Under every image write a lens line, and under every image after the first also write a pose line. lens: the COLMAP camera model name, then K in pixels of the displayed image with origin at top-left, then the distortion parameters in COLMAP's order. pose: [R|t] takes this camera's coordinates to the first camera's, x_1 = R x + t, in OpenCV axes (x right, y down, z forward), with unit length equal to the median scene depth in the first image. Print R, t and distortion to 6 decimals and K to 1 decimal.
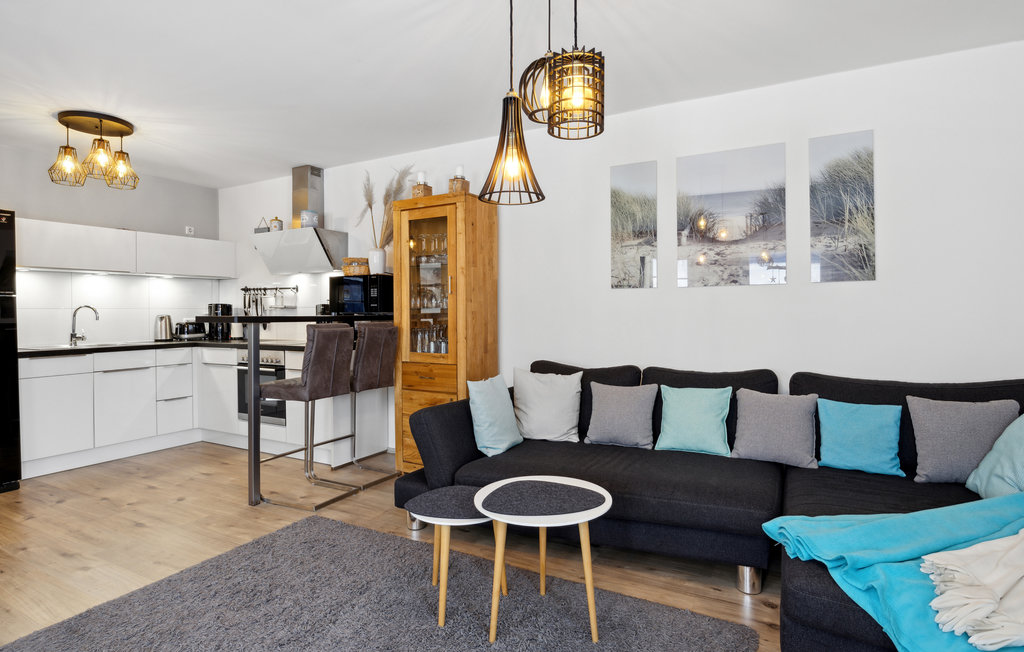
lens RADIAL K [[570.0, 0, 512.0], [0, 570.0, 326.0], [0, 0, 1]] dist [-0.001607, -0.000208]
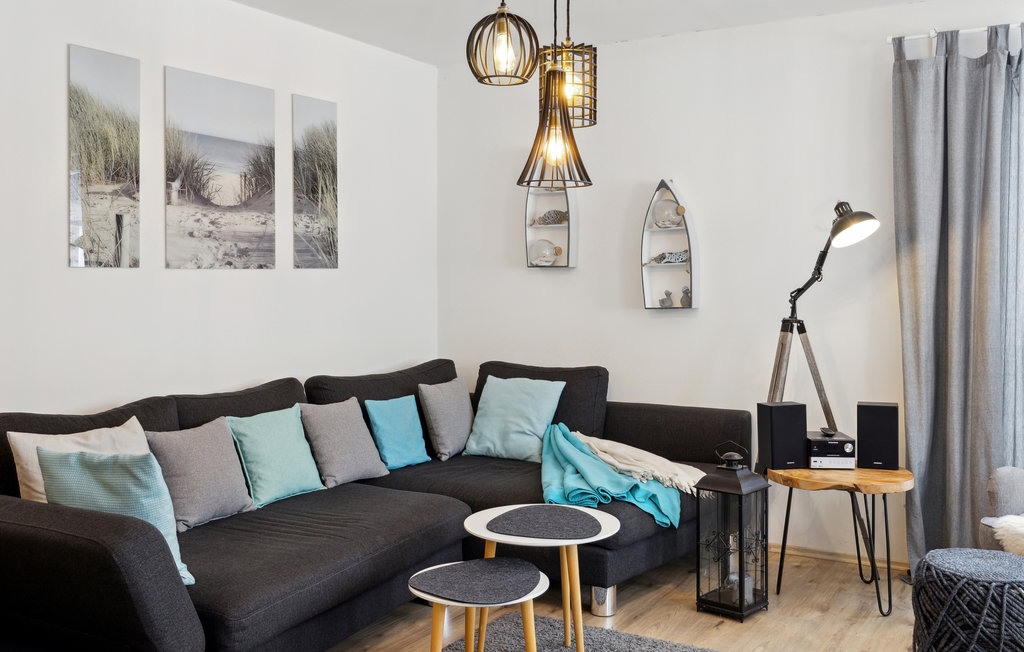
lens RADIAL K [[1026.5, 0, 512.0], [0, 1026.5, 326.0], [0, 0, 1]] dist [-0.001605, 0.002507]
pose [[-0.001455, -0.038440, 0.999260, -0.891001], [0.028157, 0.998863, 0.038466, -0.038176], [-0.999602, 0.028192, -0.000371, 0.634684]]
